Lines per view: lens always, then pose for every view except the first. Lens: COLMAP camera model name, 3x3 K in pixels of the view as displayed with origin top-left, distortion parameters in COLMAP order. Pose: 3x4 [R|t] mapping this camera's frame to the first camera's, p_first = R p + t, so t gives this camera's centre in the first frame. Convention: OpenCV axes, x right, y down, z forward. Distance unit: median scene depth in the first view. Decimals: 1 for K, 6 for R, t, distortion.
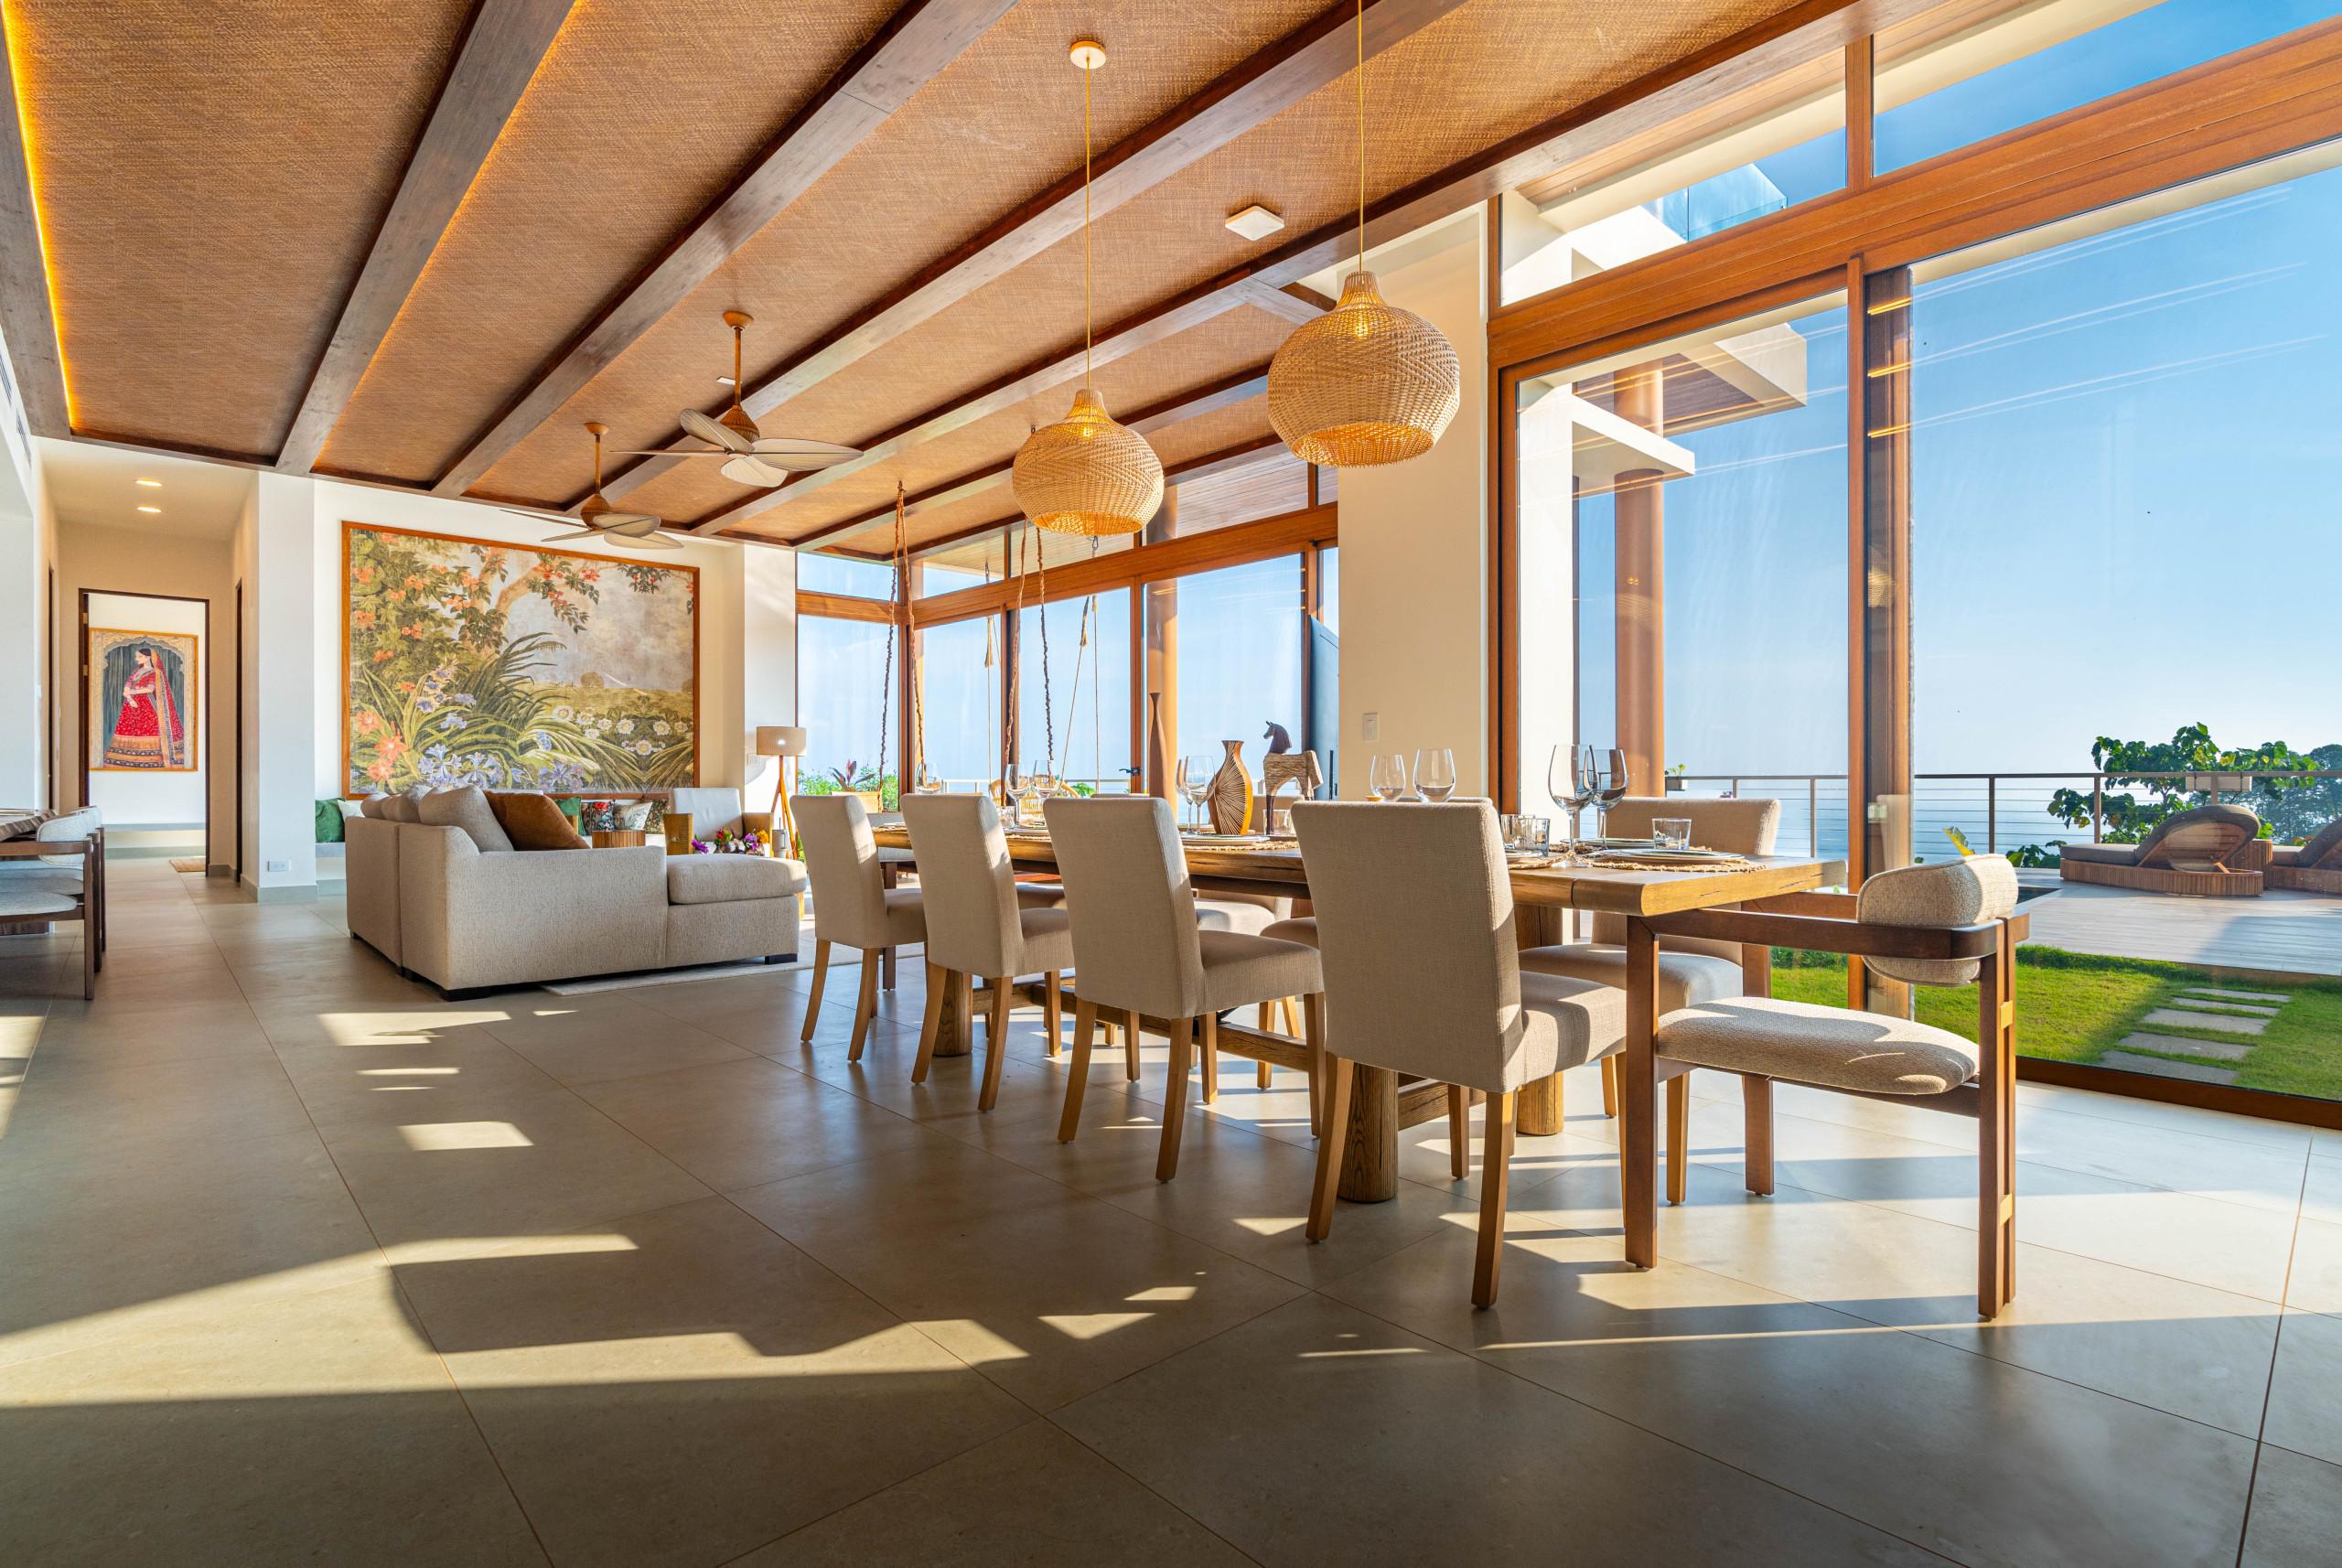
lens RADIAL K [[1099.9, 0, 1143.0], [0, 1099.9, 795.7], [0, 0, 1]] dist [-0.001143, 0.000390]
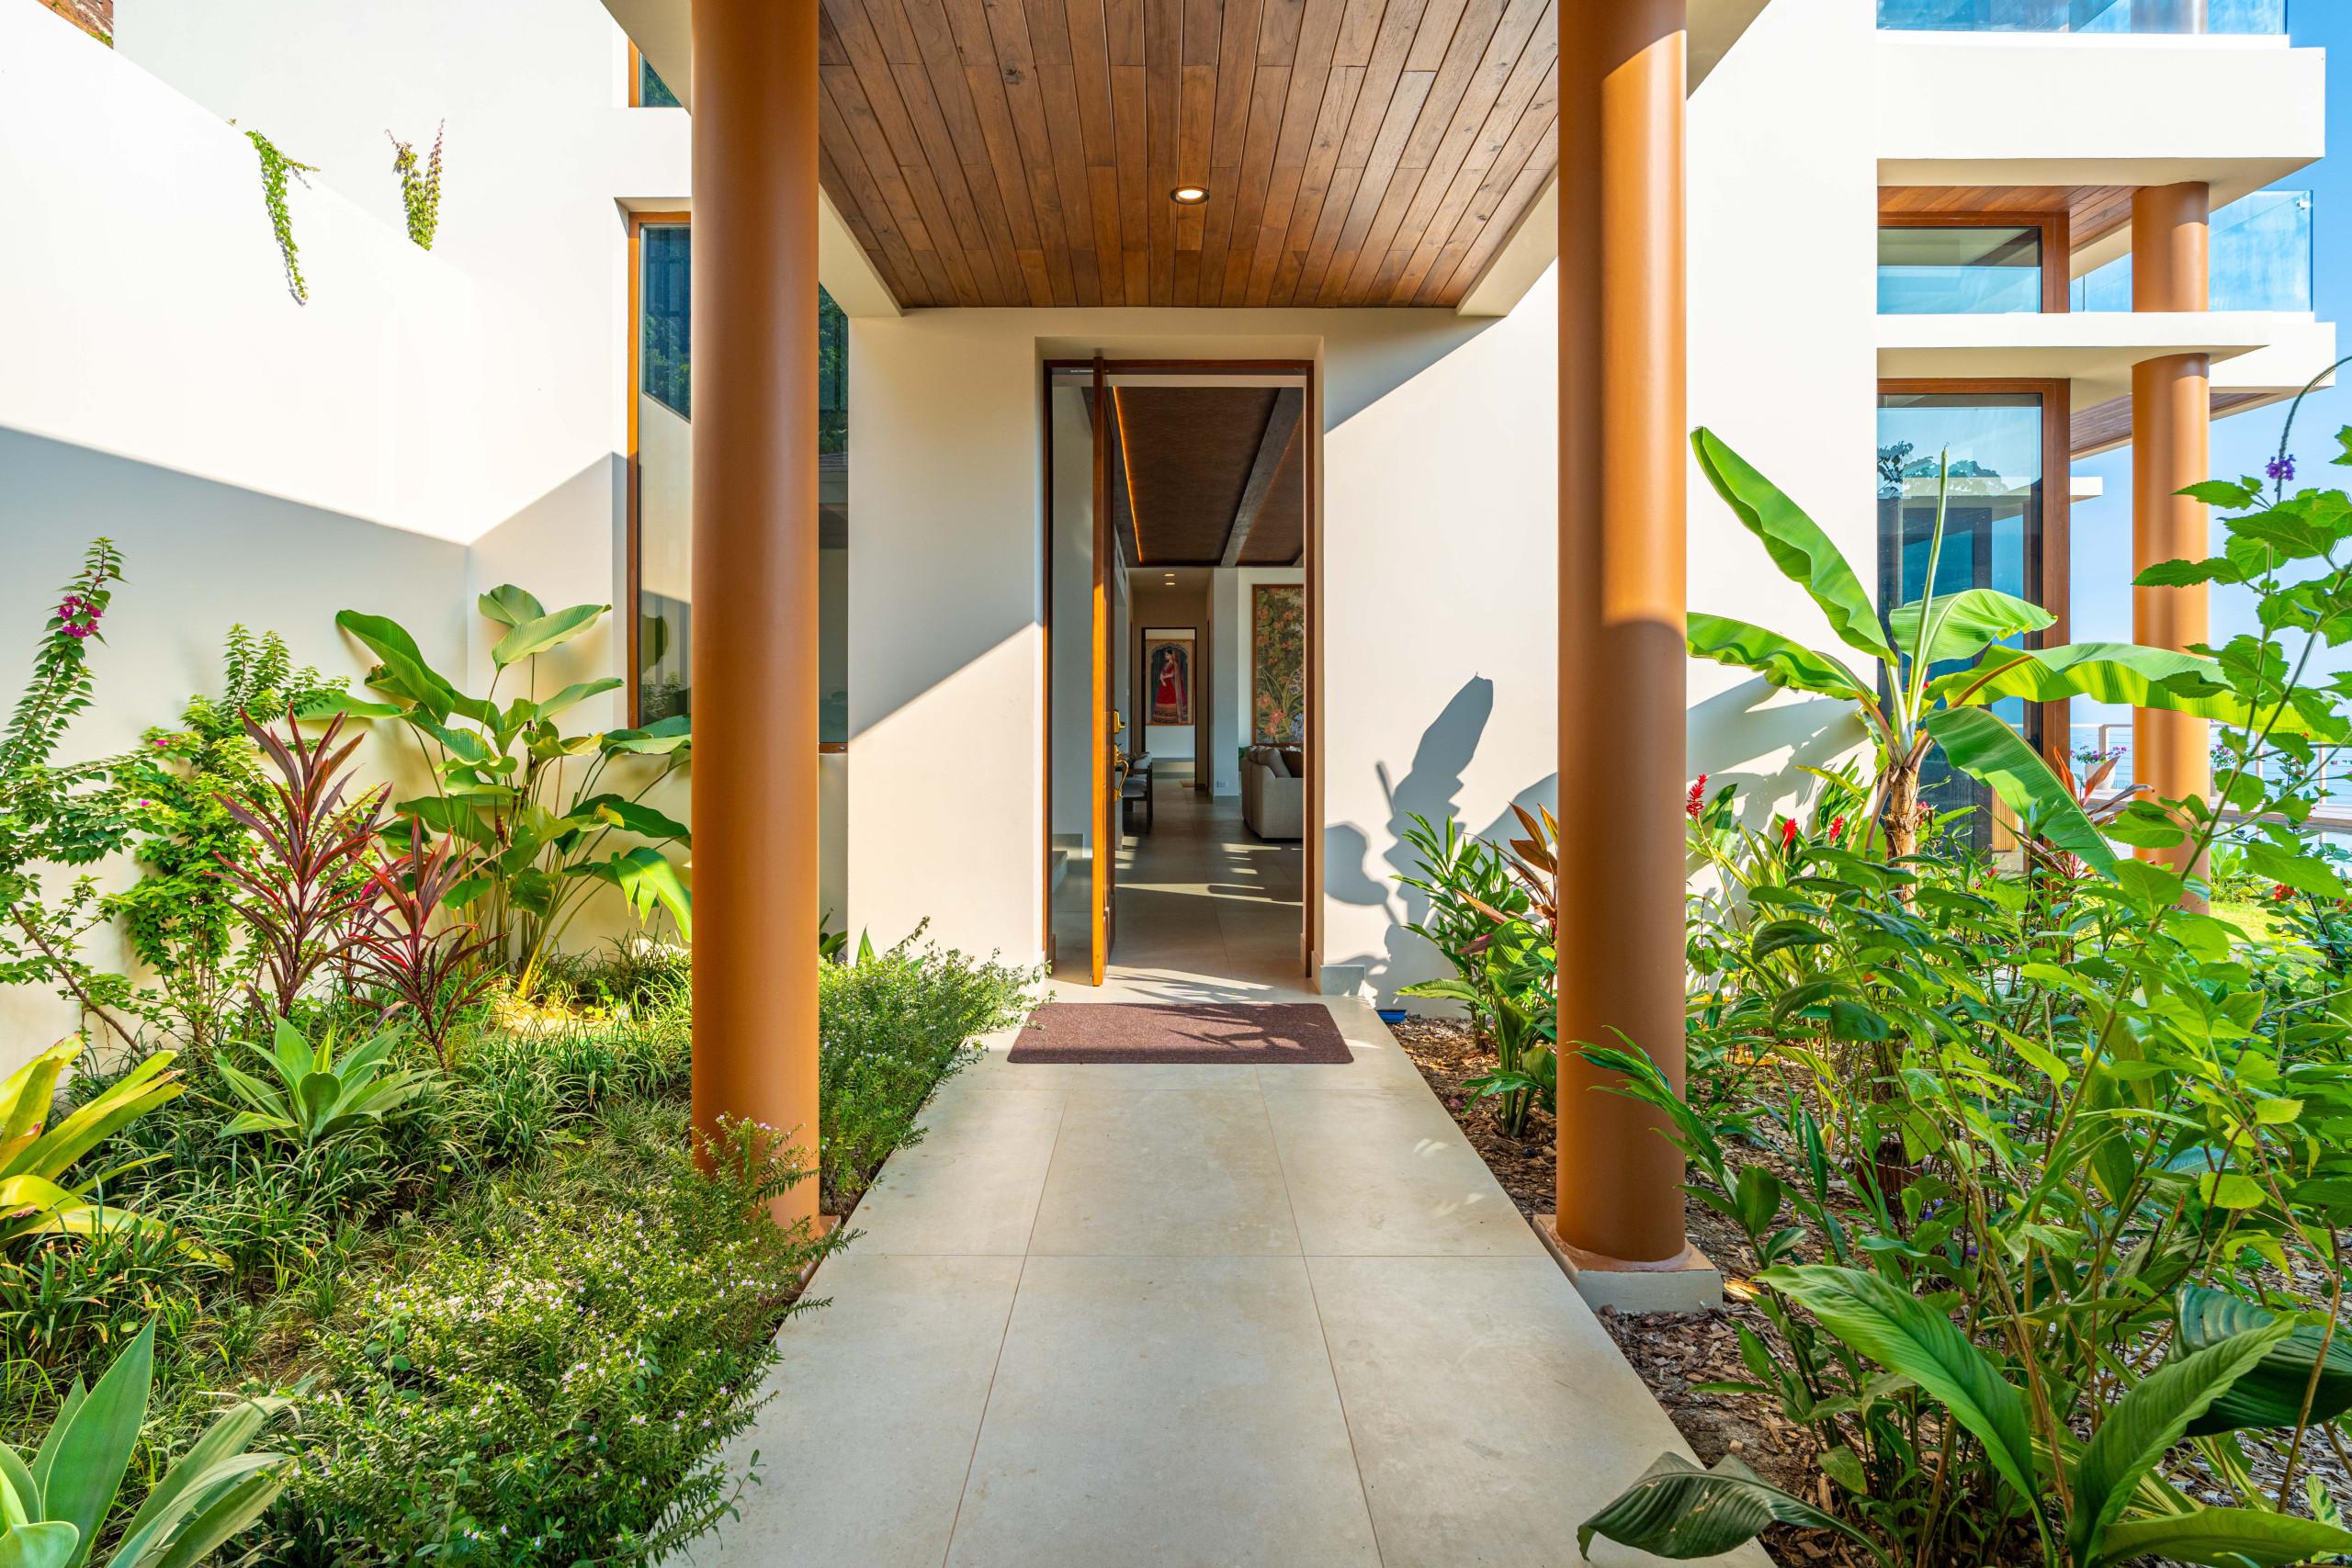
lens RADIAL K [[1106.6, 0, 1176.8], [0, 1106.6, 729.8], [0, 0, 1]] dist [-0.000364, 0.000076]
pose [[0.742521, -0.000322, -0.669822, 0.335485], [-0.001962, 0.999995, -0.002655, -0.017815], [0.669820, 0.003285, 0.742517, -0.356456]]
